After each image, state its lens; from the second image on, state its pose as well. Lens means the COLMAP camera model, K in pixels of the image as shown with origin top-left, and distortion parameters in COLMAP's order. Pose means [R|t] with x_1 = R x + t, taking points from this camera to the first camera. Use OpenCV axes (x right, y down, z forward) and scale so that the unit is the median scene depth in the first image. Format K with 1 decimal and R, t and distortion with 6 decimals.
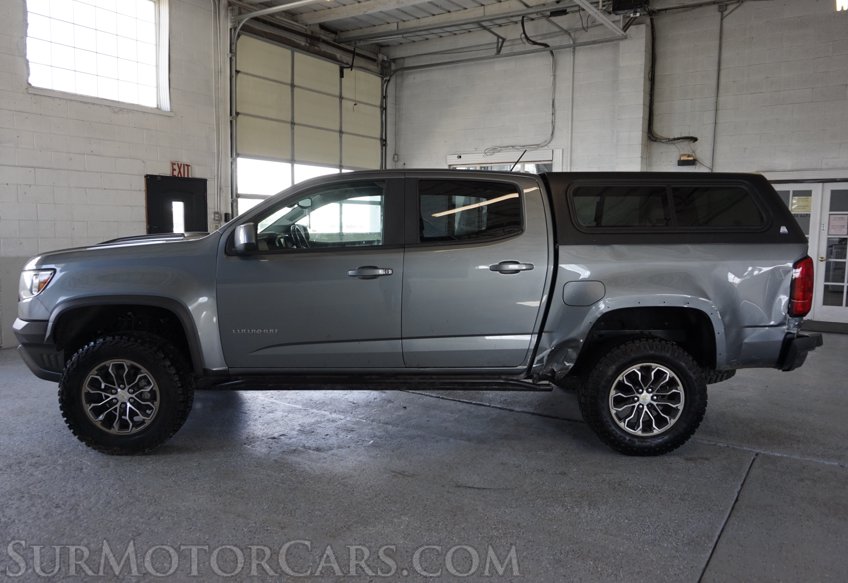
lens RADIAL K [[659.4, 0, 394.2], [0, 659.4, 292.2], [0, 0, 1]] dist [-0.031451, 0.005960]
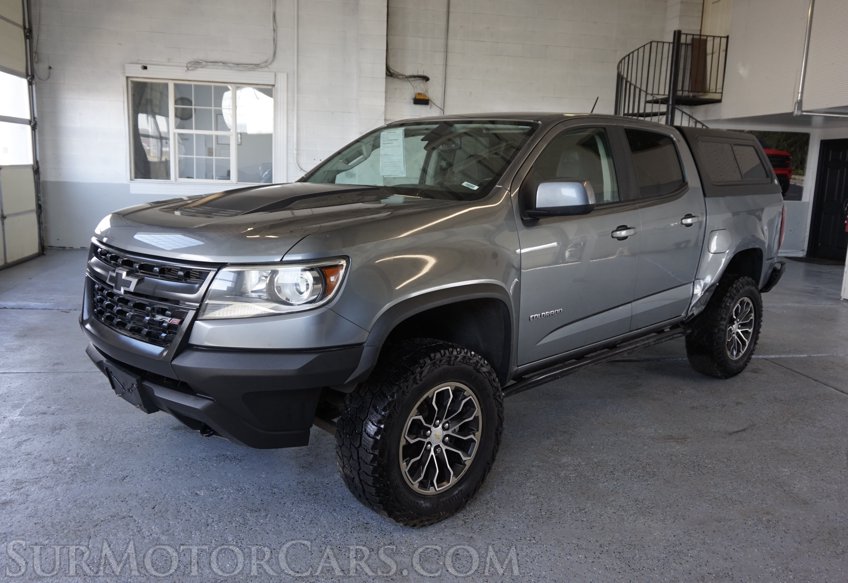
lens RADIAL K [[729.4, 0, 424.0], [0, 729.4, 291.5], [0, 0, 1]] dist [-0.012102, 0.005324]
pose [[0.695489, -0.108892, 0.710238, -0.417600], [0.044220, 0.993063, 0.108952, -0.031918], [-0.717175, -0.044369, 0.695479, 0.219990]]
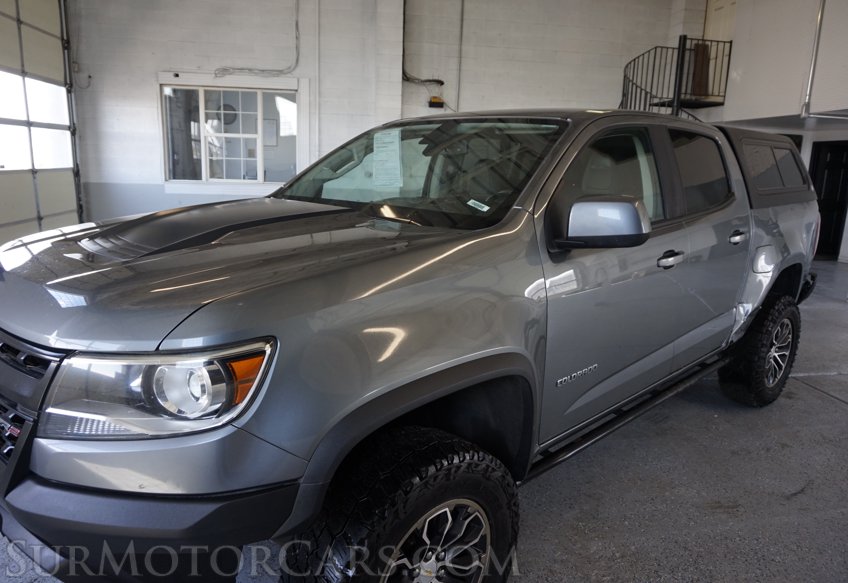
lens RADIAL K [[606.1, 0, 424.0], [0, 606.1, 291.5], [0, 0, 1]] dist [-0.055319, 0.027997]
pose [[0.719565, -0.133902, 0.681393, -0.303326], [0.044865, 0.988147, 0.146805, -0.046572], [-0.692974, -0.075065, 0.717044, 0.314078]]
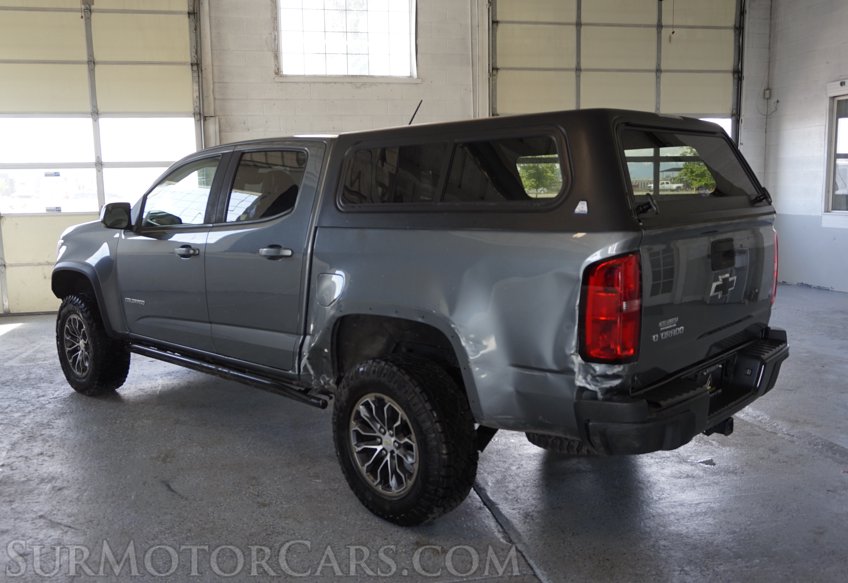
lens RADIAL K [[729.6, 0, 384.4], [0, 729.6, 289.9], [0, 0, 1]] dist [-0.005982, 0.006240]
pose [[0.708433, 0.076786, -0.701589, 0.416225], [-0.048233, 0.997007, 0.060414, -0.024248], [0.704128, -0.008960, 0.710016, 0.191039]]
